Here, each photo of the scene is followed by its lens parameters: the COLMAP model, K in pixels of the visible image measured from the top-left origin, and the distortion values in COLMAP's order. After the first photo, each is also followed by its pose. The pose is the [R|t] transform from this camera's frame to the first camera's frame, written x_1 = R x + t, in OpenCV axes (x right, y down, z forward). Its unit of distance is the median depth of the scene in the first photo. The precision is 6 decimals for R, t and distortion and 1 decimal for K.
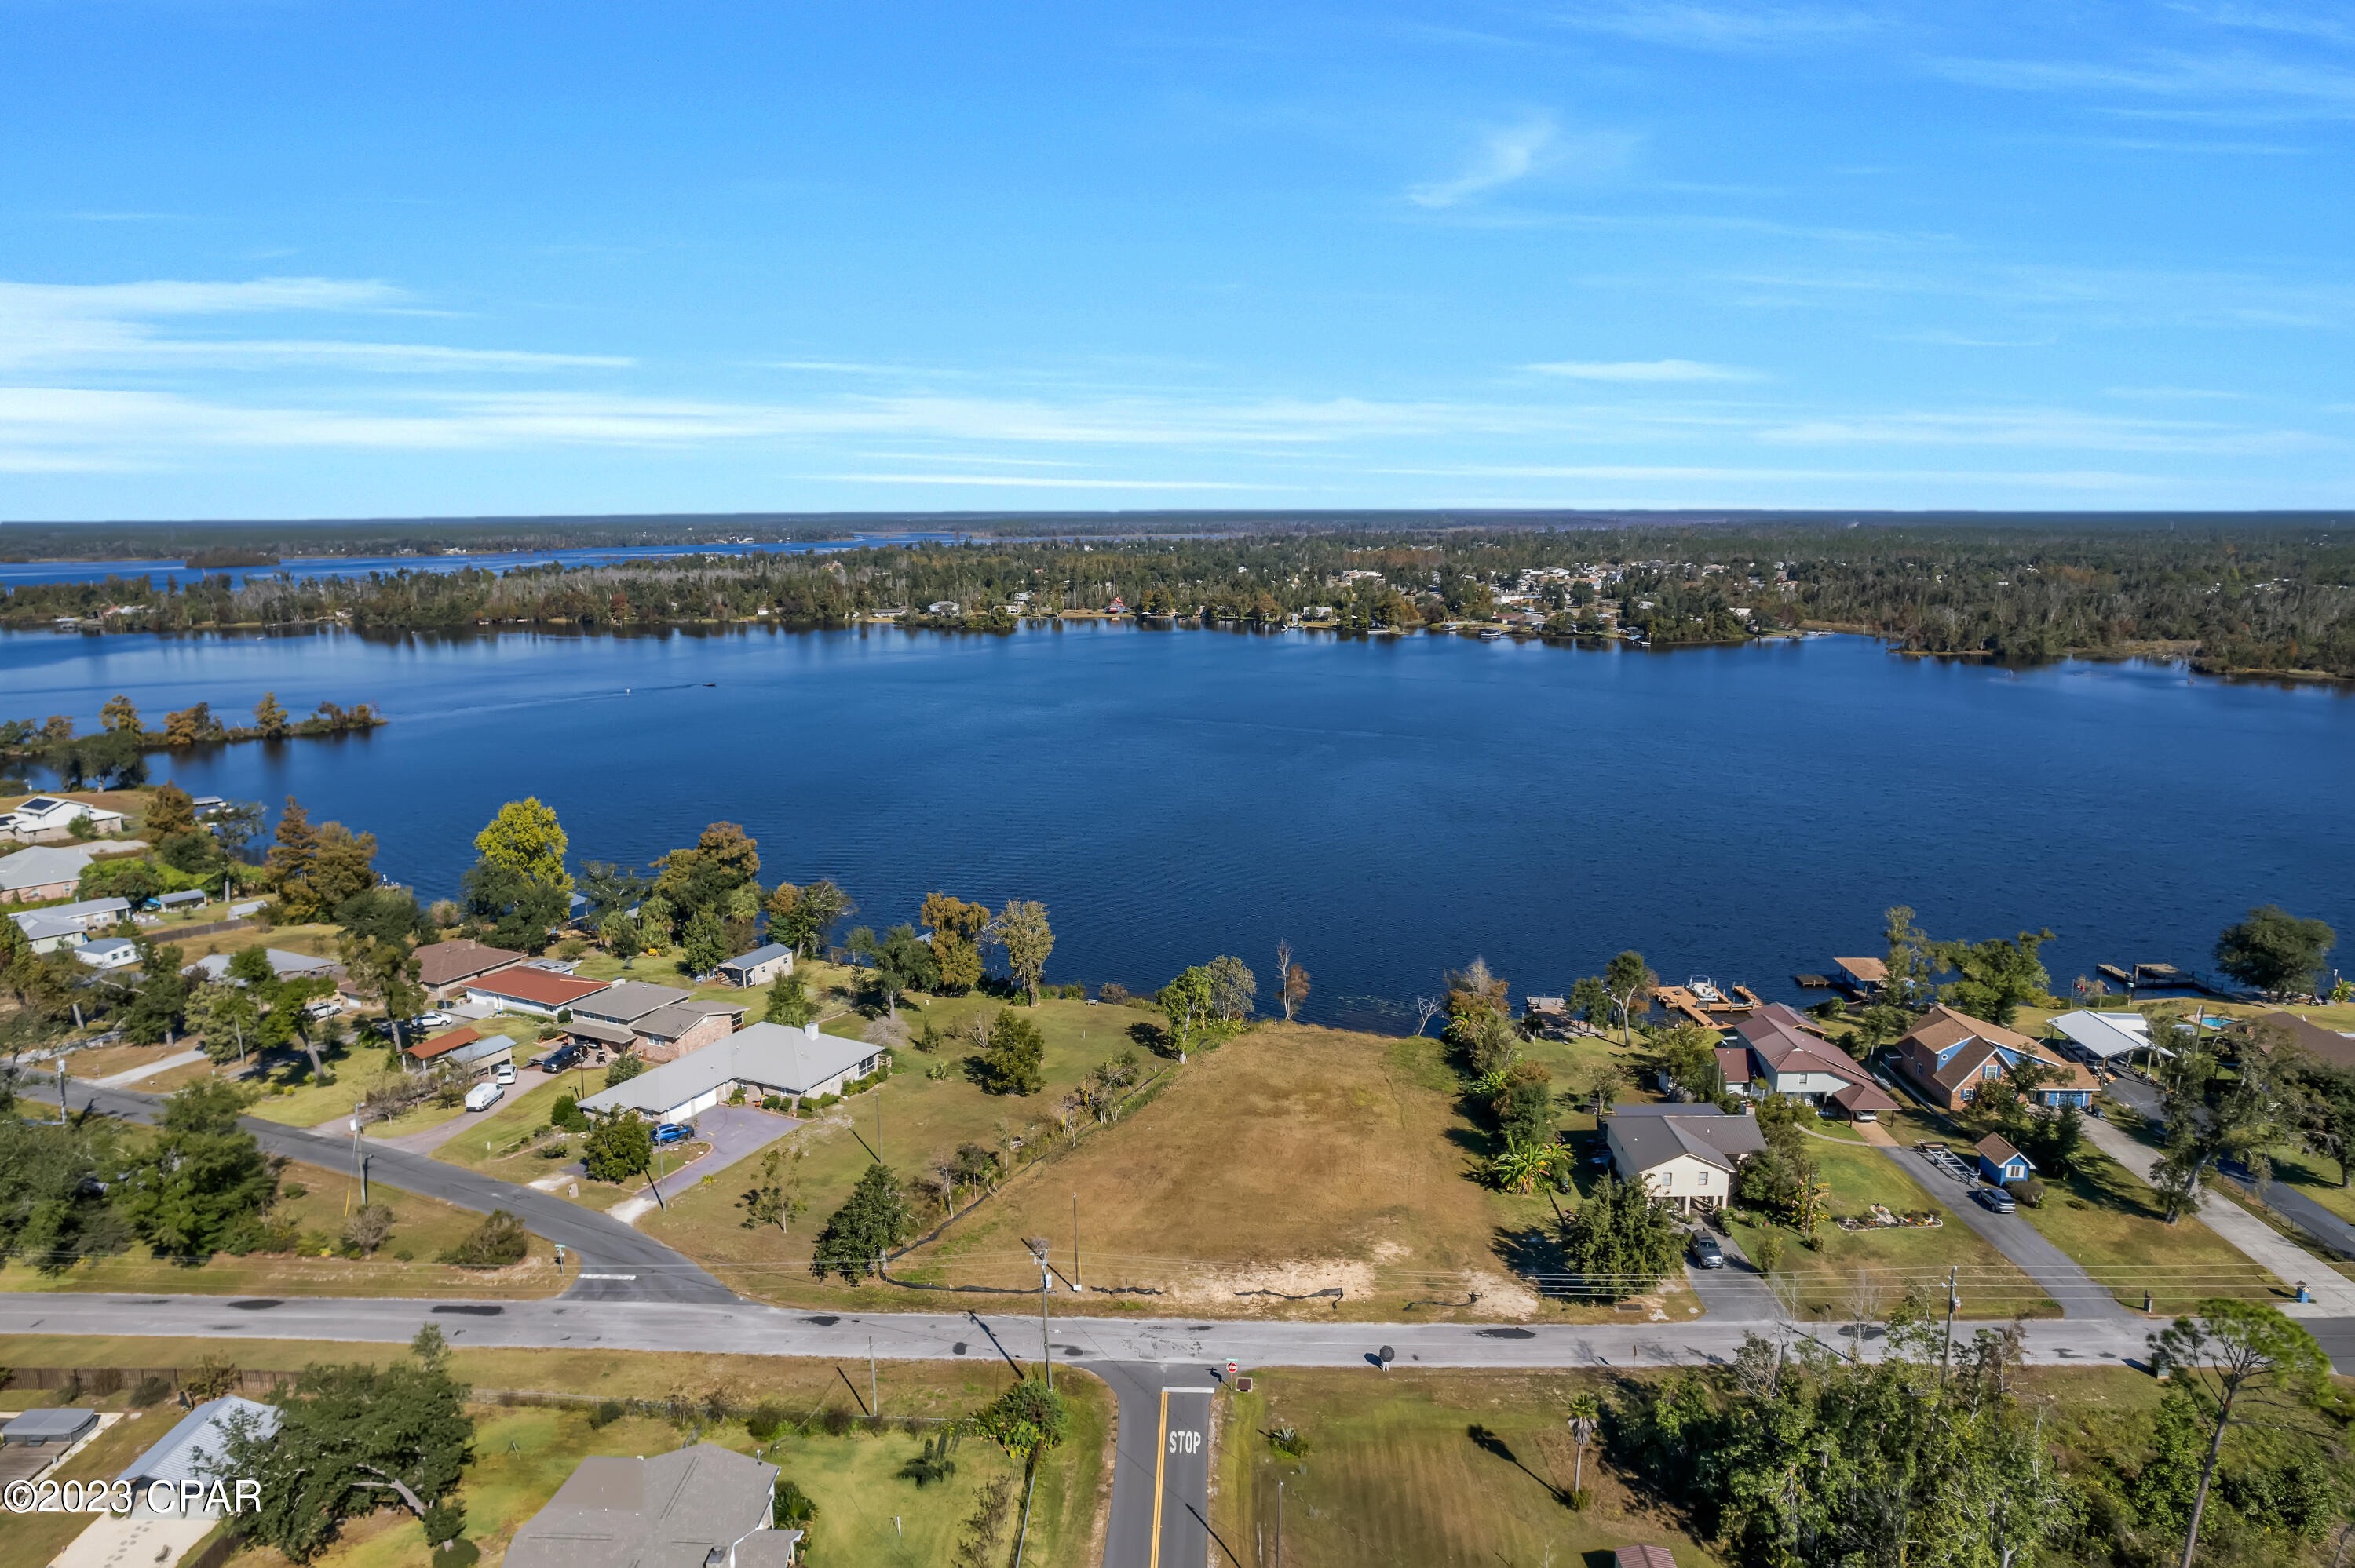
lens RADIAL K [[1506.4, 0, 1207.0], [0, 1506.4, 772.9], [0, 0, 1]] dist [-0.060663, 0.044740]
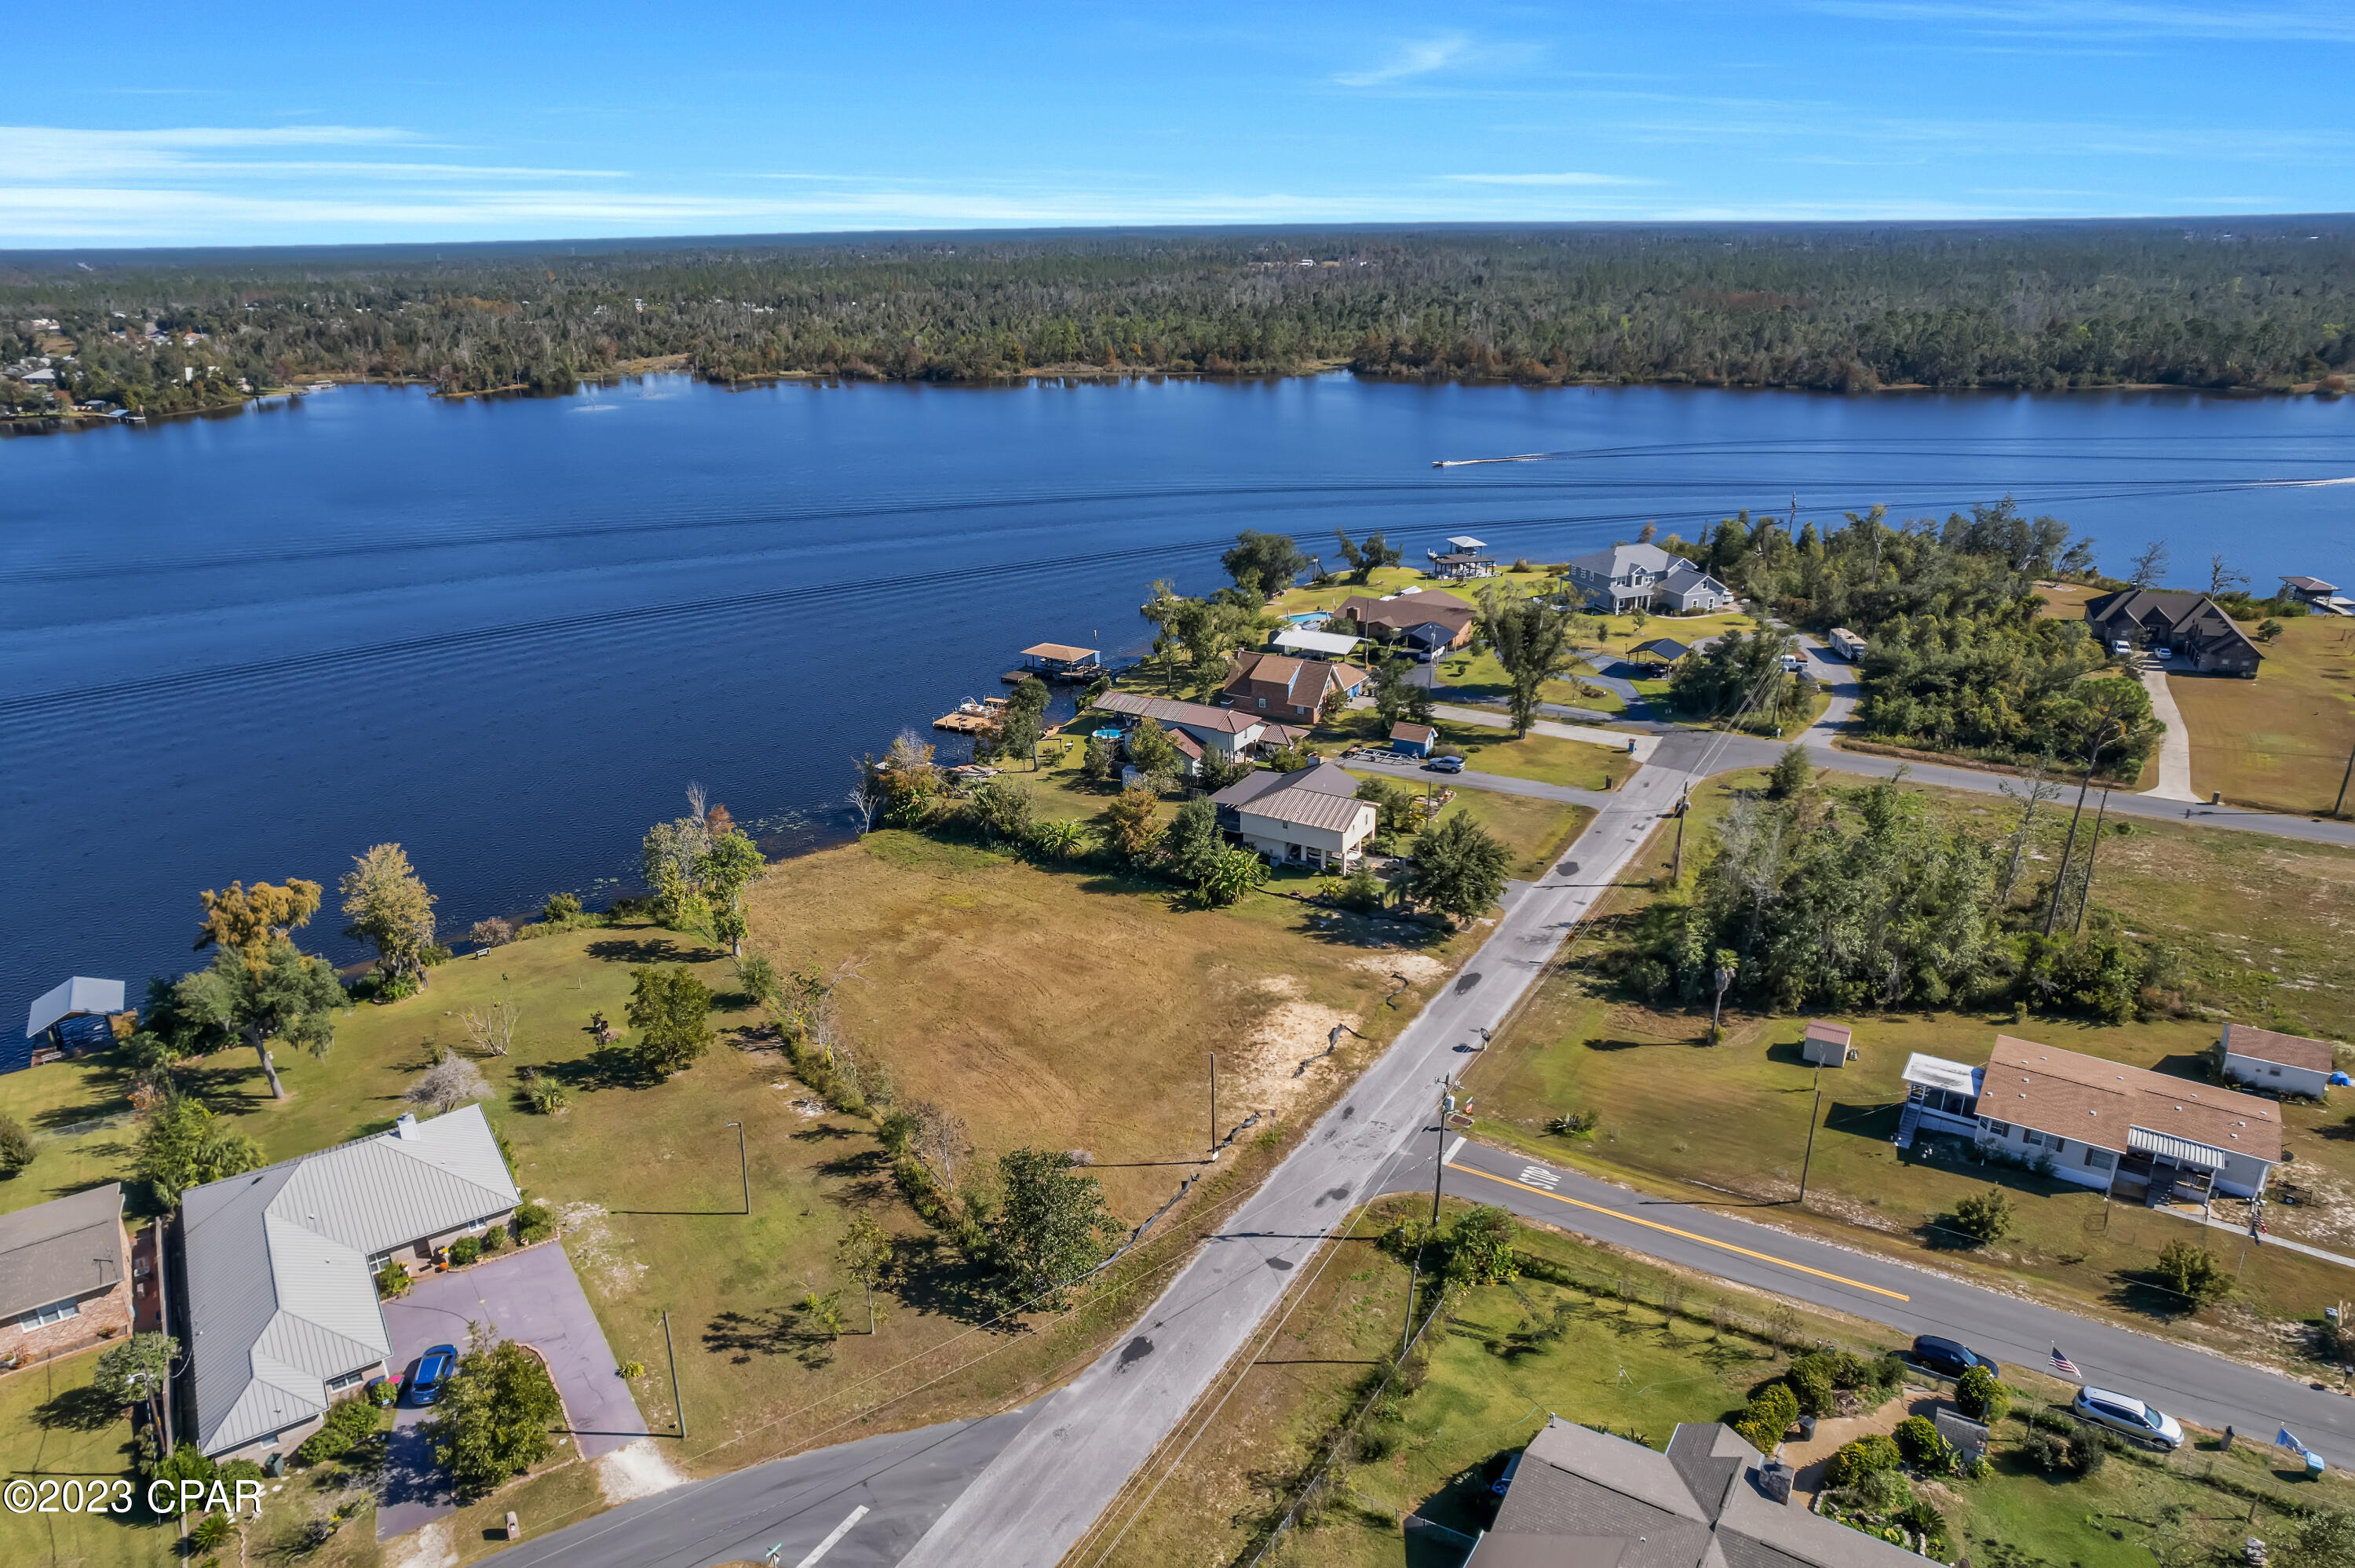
lens RADIAL K [[1502.0, 0, 1192.8], [0, 1502.0, 709.1], [0, 0, 1]] dist [-0.063044, 0.062168]
pose [[0.519022, -0.273064, 0.809971, -0.482448], [0.166240, 0.961752, 0.217708, -0.061688], [-0.838440, 0.021655, 0.544564, 0.361387]]
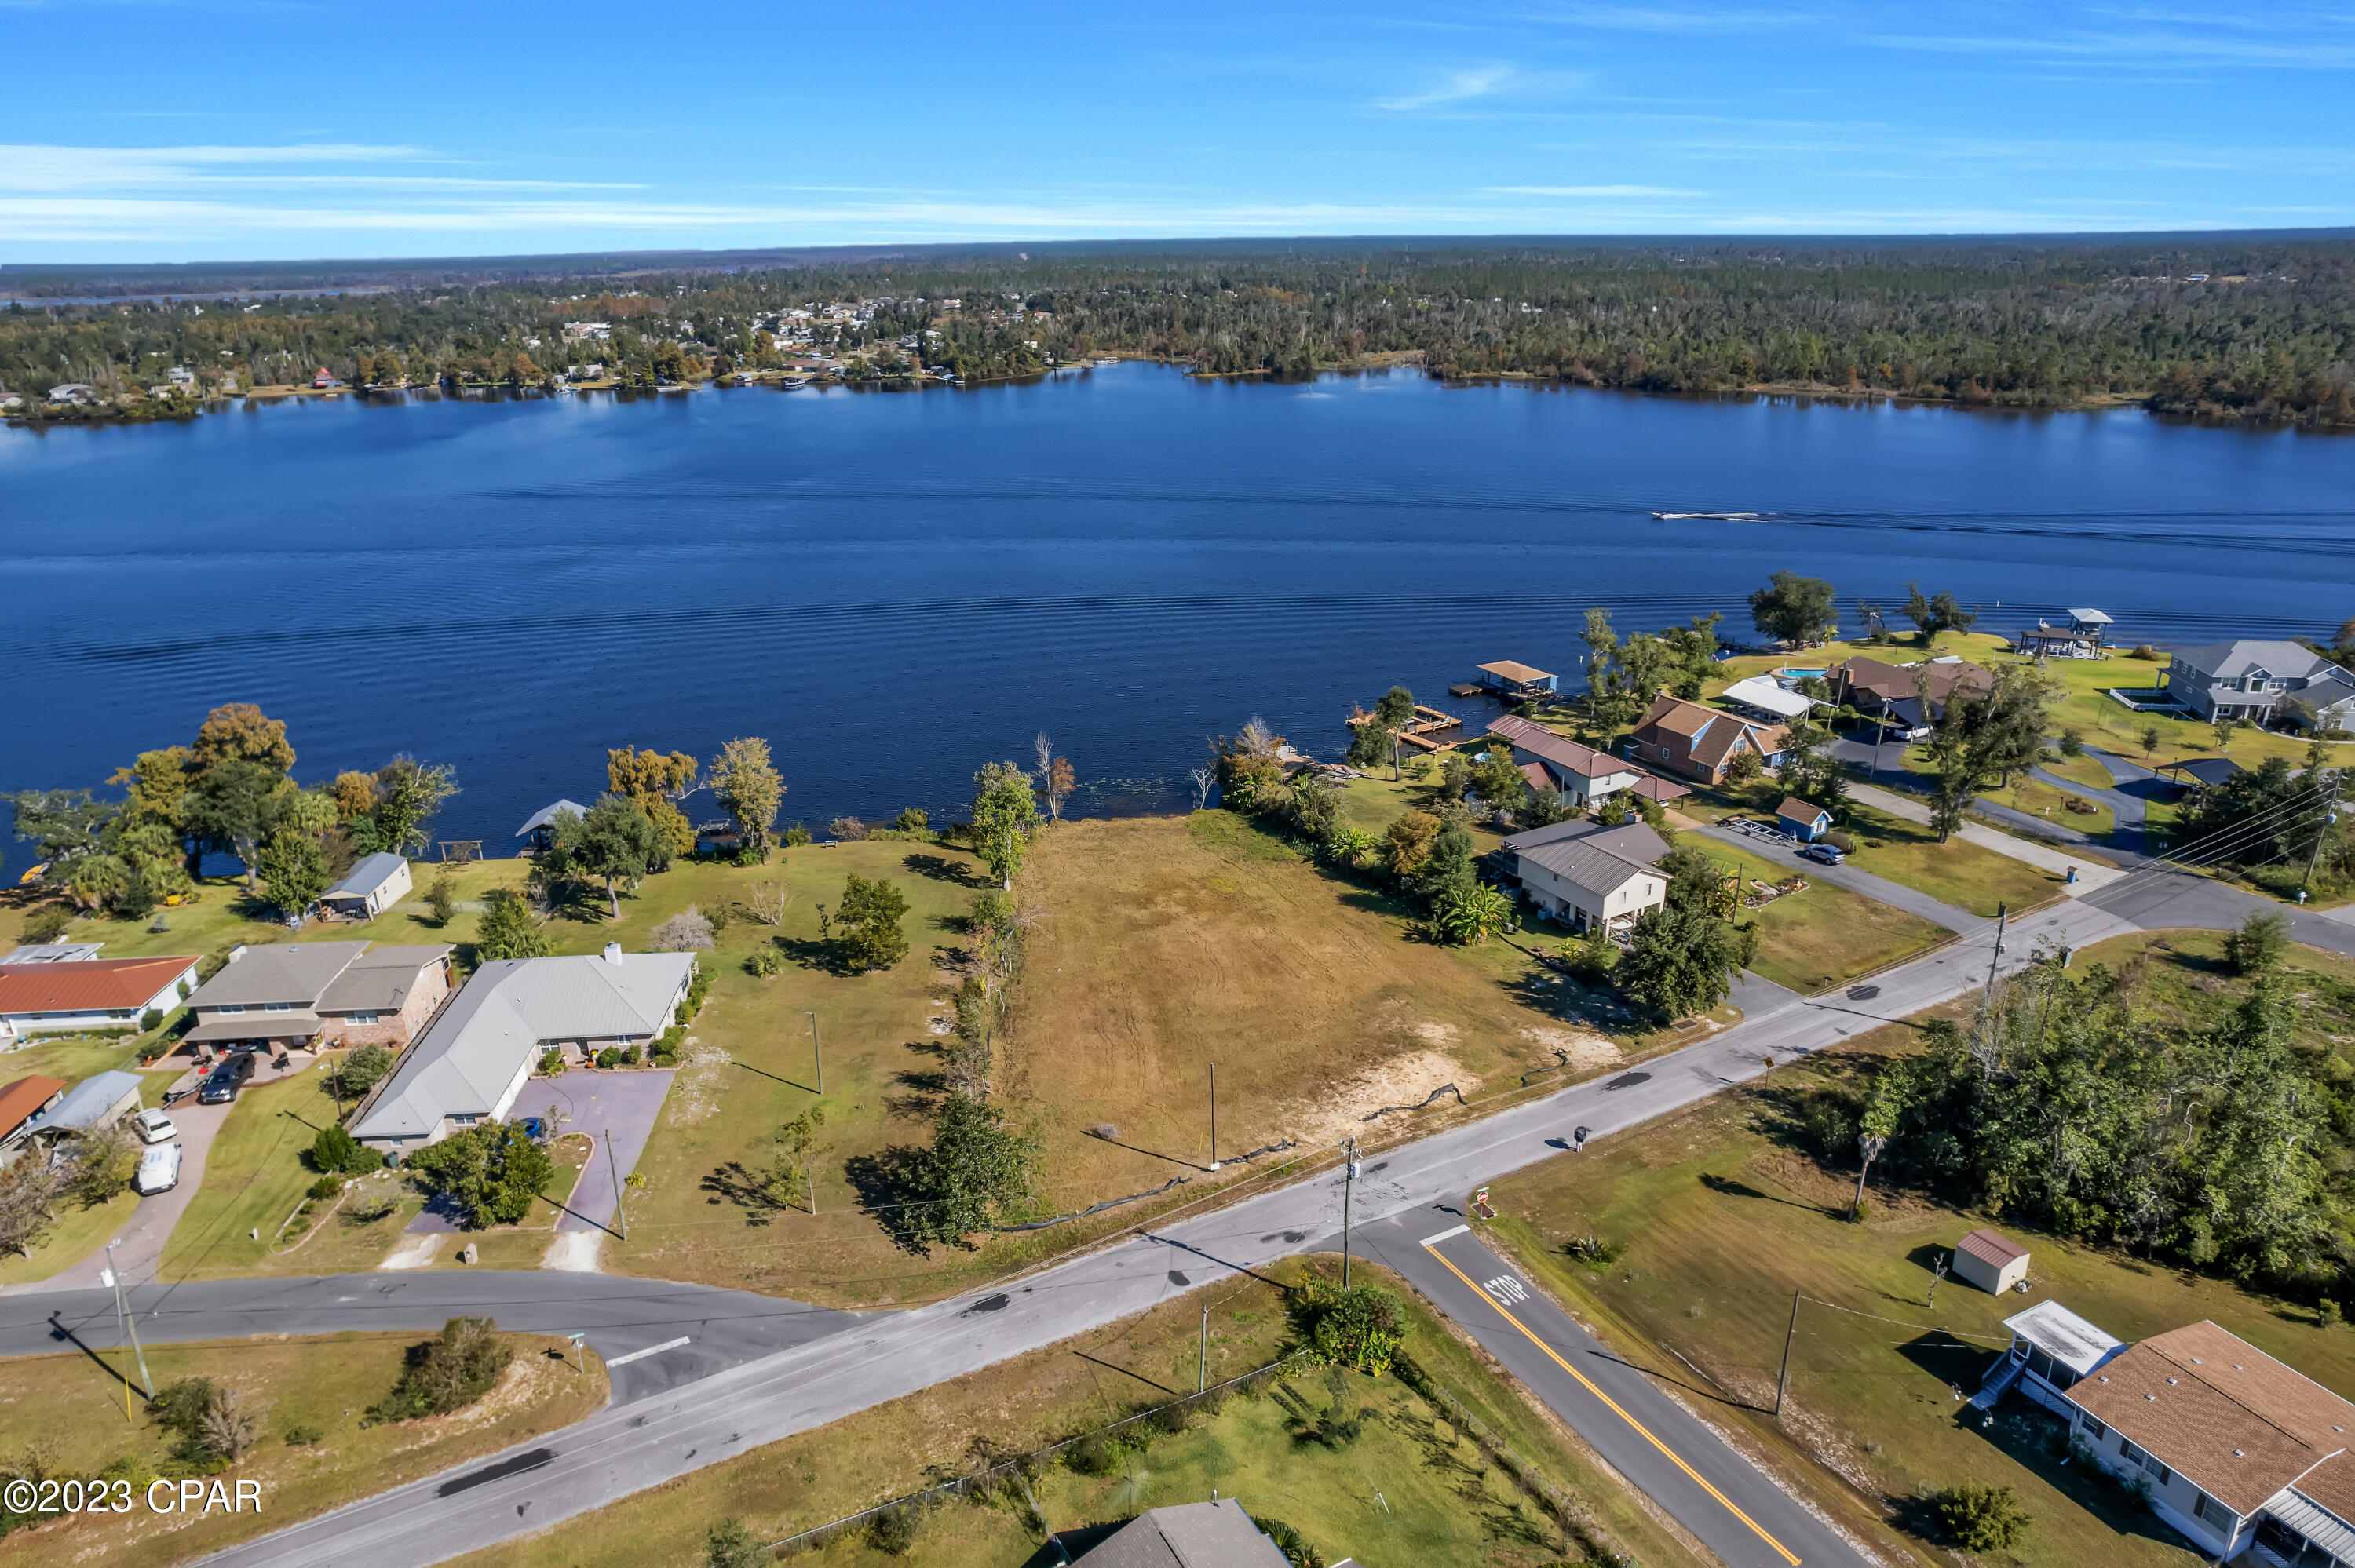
lens RADIAL K [[1506.4, 0, 1207.0], [0, 1506.4, 772.9], [0, 0, 1]] dist [-0.060663, 0.044740]
pose [[0.868210, -0.178019, 0.463164, -0.301175], [0.099438, 0.976914, 0.189082, -0.026452], [-0.486131, -0.118107, 0.865868, 0.191158]]
